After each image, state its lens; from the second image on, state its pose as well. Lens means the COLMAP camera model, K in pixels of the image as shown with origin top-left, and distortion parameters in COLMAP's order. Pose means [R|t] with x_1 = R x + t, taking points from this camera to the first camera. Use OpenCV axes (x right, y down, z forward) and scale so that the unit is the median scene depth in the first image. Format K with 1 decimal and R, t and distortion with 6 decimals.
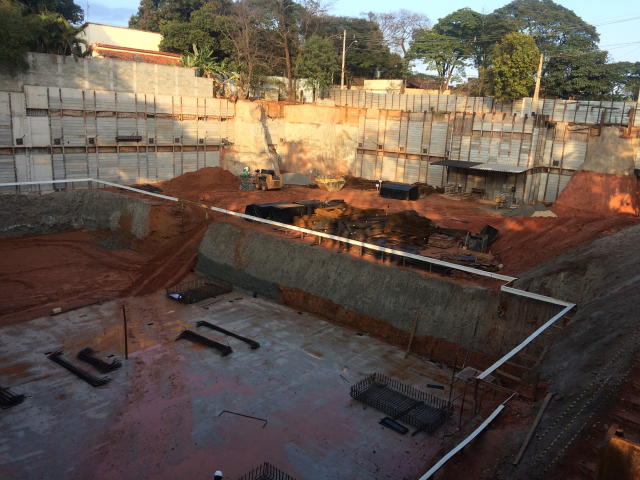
lens RADIAL K [[538.4, 0, 322.0], [0, 538.4, 237.5], [0, 0, 1]] dist [0.055256, -0.079001]
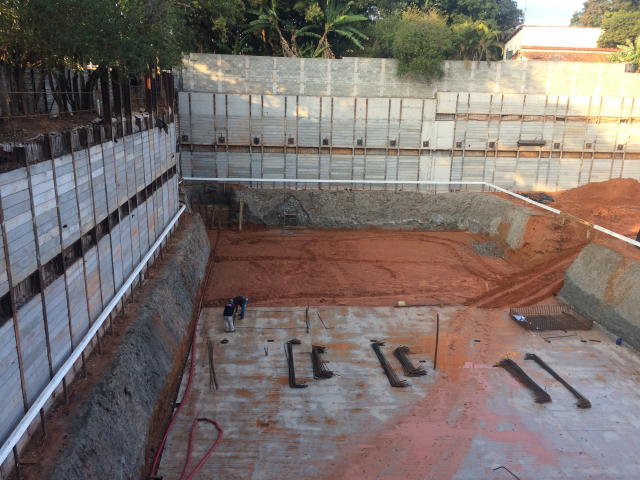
lens RADIAL K [[538.4, 0, 321.3], [0, 538.4, 236.3], [0, 0, 1]] dist [0.055256, -0.079001]
pose [[0.706407, 0.140804, -0.693659, 0.085131], [-0.148202, 0.987714, 0.049569, -0.017964], [0.692116, 0.067786, 0.718596, 0.097587]]
